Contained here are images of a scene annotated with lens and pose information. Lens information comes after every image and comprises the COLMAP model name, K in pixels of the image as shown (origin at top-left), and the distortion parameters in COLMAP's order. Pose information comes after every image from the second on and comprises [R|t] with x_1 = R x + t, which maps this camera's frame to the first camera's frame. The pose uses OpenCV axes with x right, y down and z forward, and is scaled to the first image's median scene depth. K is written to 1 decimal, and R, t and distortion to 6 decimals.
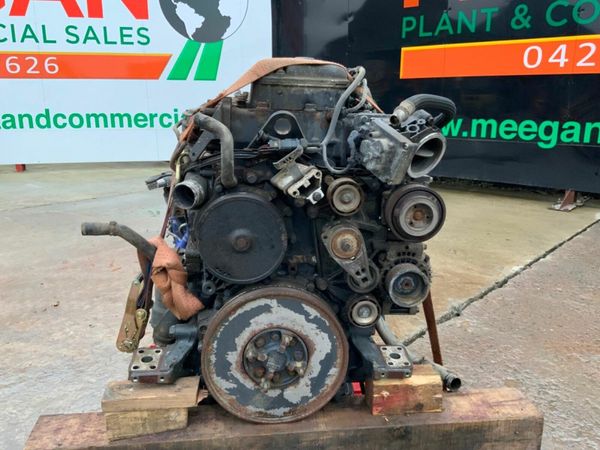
lens RADIAL K [[500.6, 0, 301.0], [0, 500.6, 224.9], [0, 0, 1]] dist [0.061922, -0.086739]
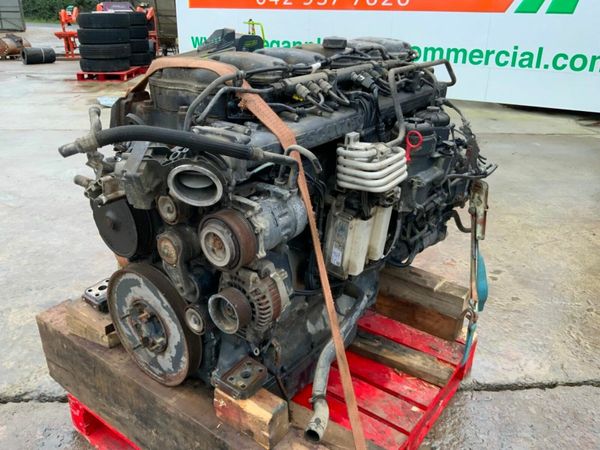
lens RADIAL K [[500.6, 0, 301.2], [0, 500.6, 224.4], [0, 0, 1]] dist [0.061922, -0.086739]
pose [[0.738617, 0.274751, -0.615595, 0.113641], [-0.188862, 0.960944, 0.202282, -0.034070], [0.647129, -0.033146, 0.761659, 0.048788]]
